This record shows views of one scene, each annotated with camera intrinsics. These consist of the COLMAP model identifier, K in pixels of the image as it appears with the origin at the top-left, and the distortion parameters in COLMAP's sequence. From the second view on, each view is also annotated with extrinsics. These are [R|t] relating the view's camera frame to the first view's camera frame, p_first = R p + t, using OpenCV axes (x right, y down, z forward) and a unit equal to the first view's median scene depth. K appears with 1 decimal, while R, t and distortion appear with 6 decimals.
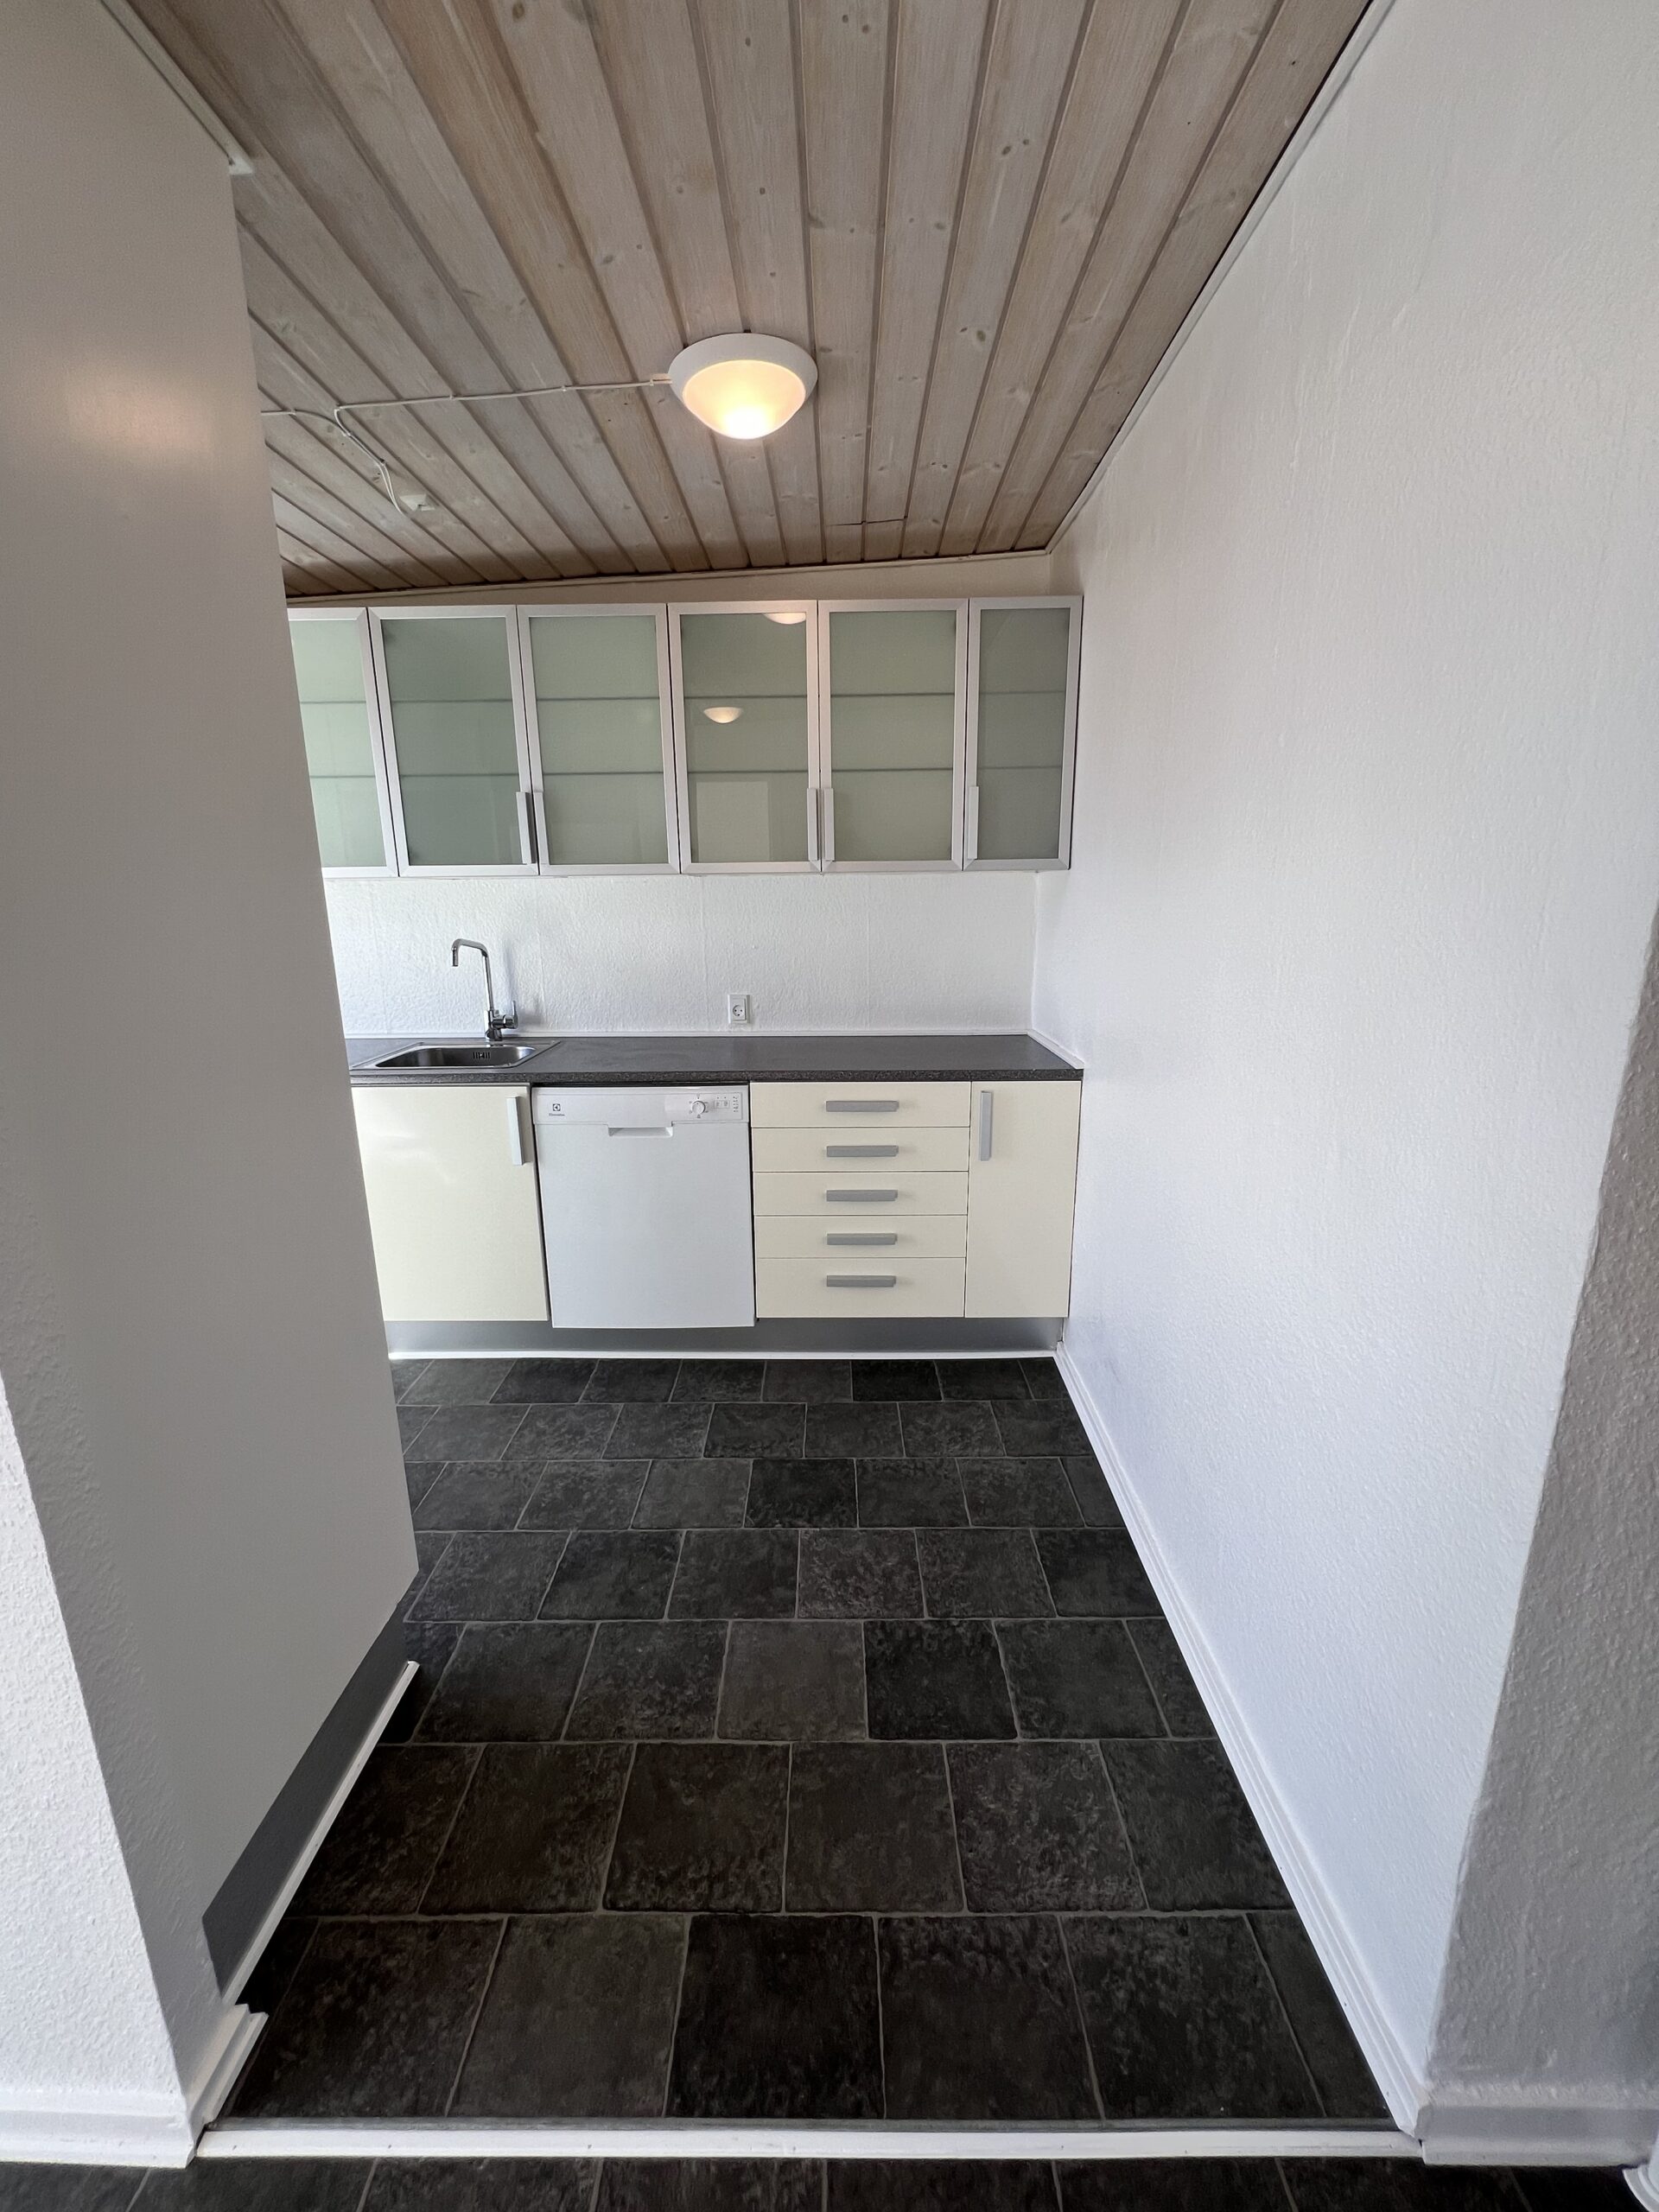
lens RADIAL K [[888.0, 0, 839.1], [0, 888.0, 1094.3], [0, 0, 1]] dist [-0.000591, 0.000134]
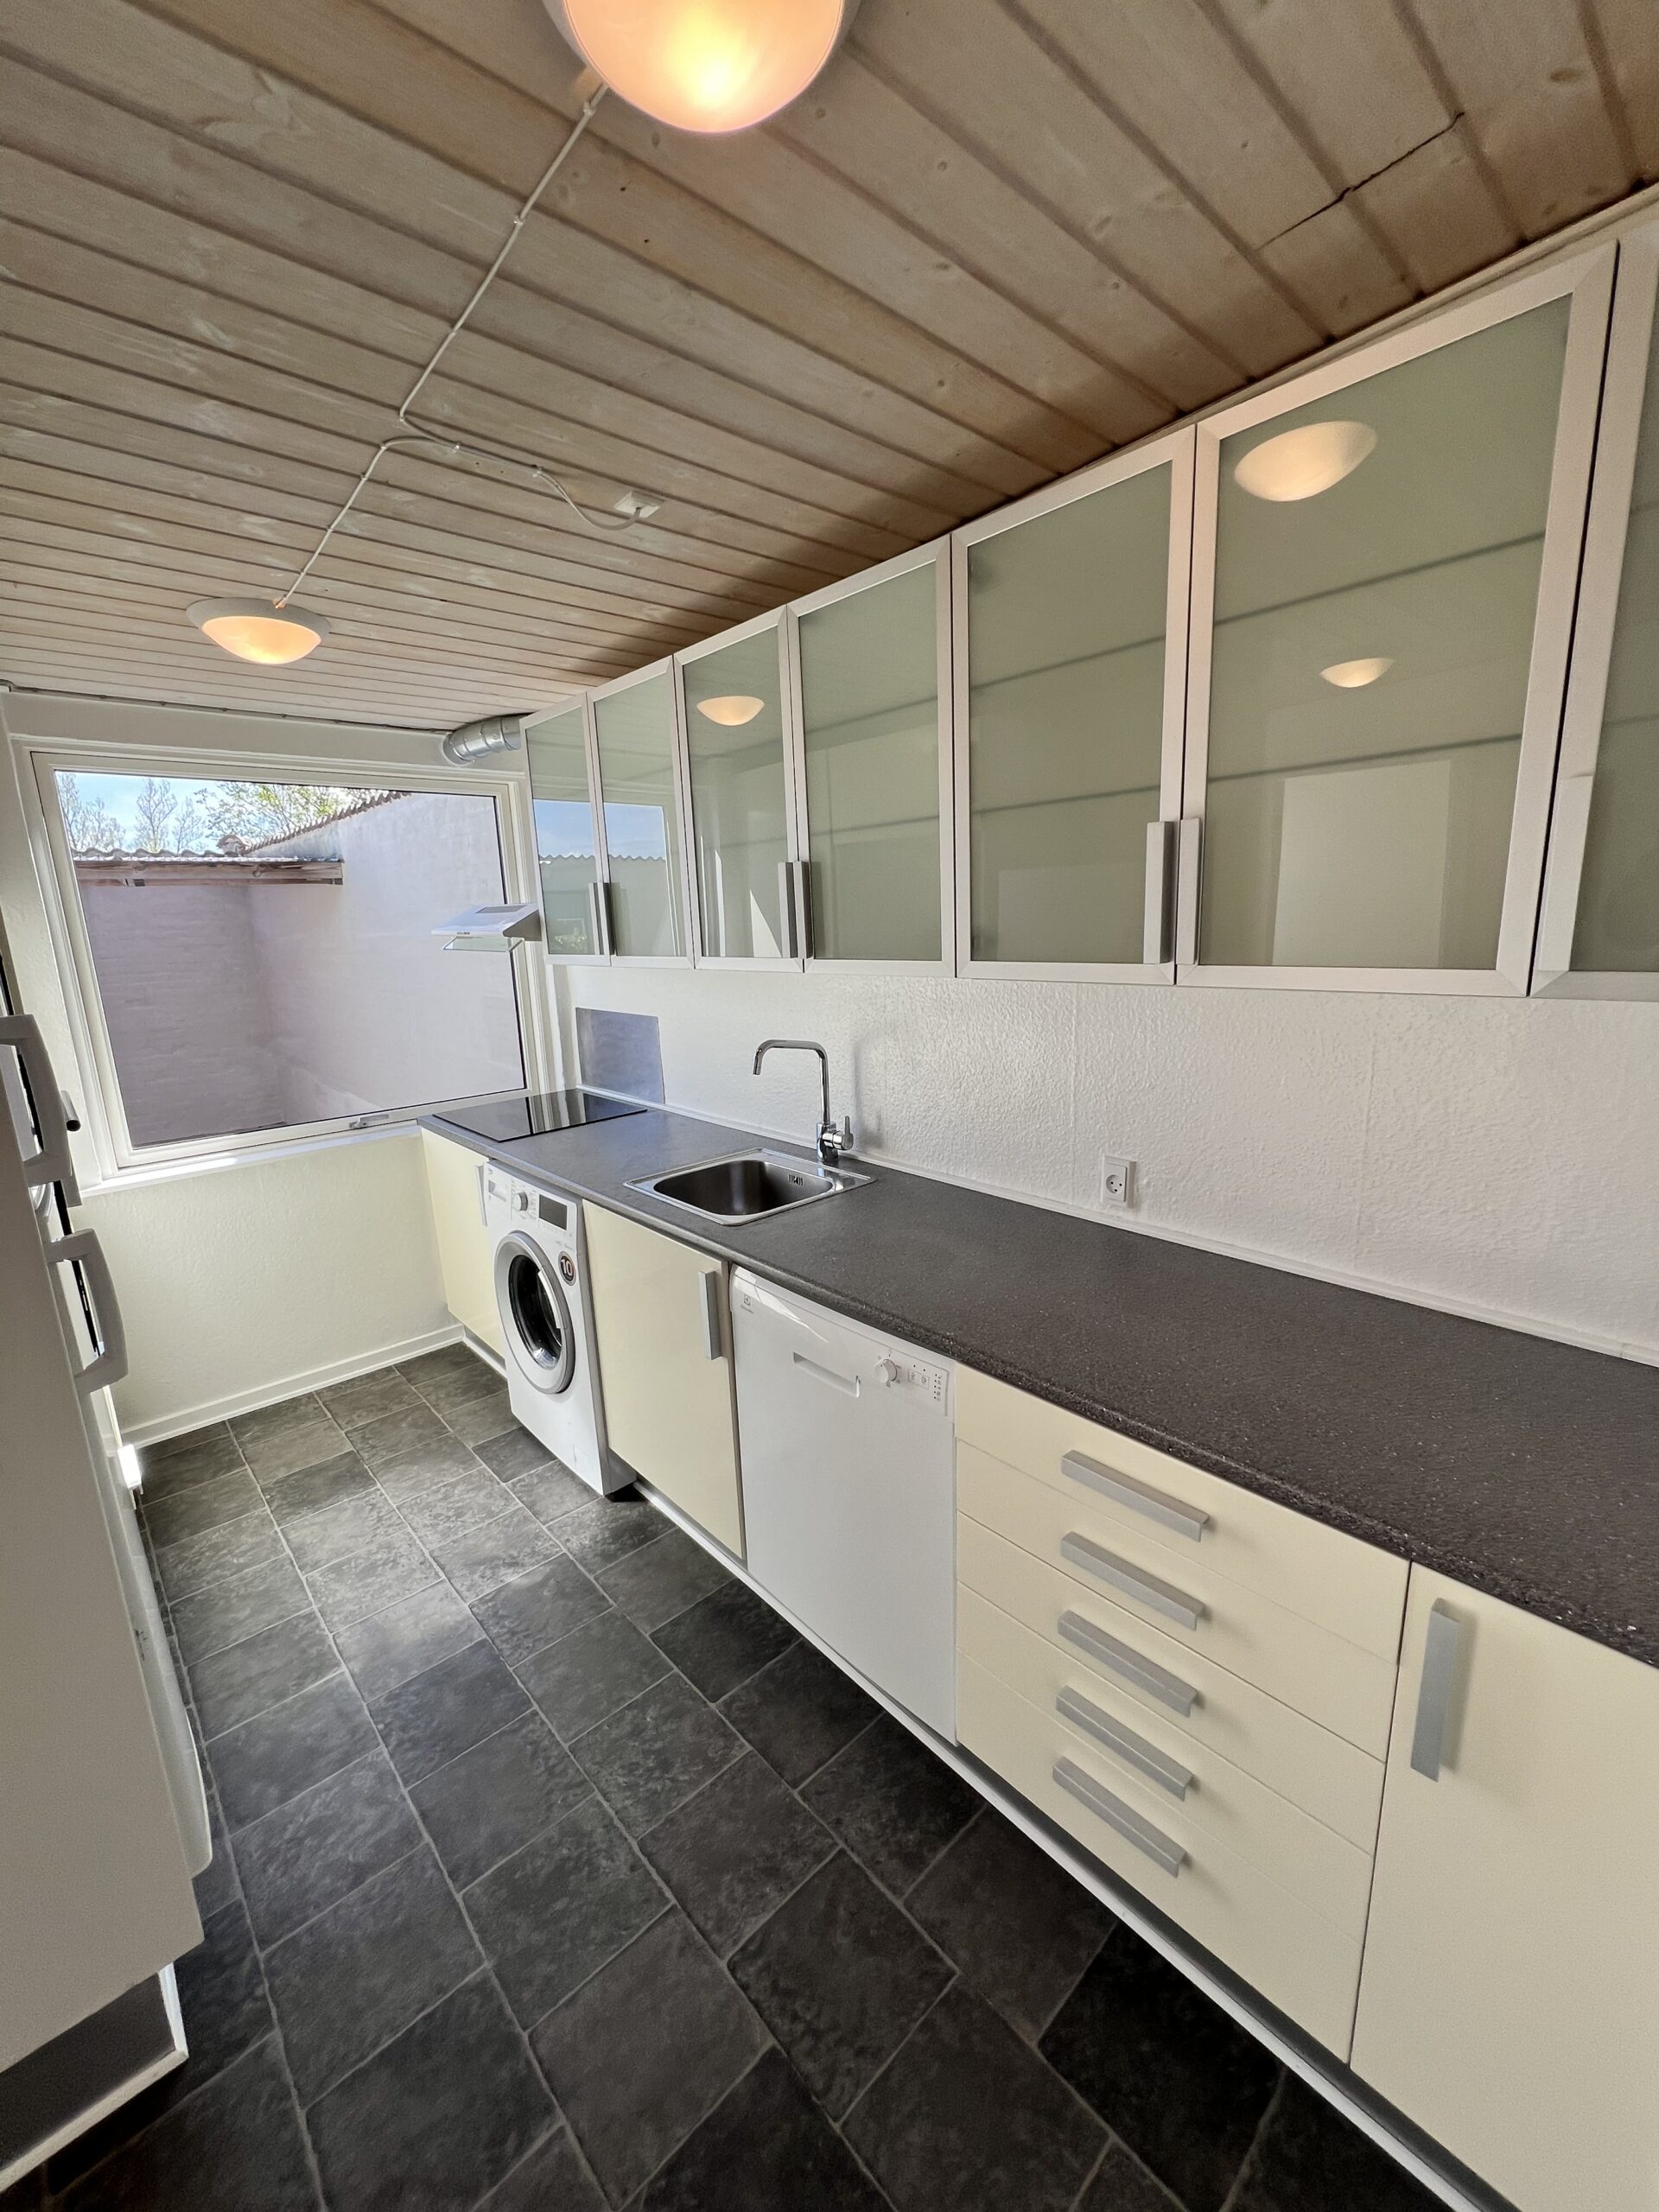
lens RADIAL K [[890.3, 0, 825.6], [0, 890.3, 1099.4], [0, 0, 1]] dist [-0.001944, 0.000067]
pose [[0.674184, 0.135843, -0.725963, 0.228673], [-0.134911, 0.989053, 0.059784, -0.198492], [0.726137, 0.057635, 0.685130, 0.542274]]
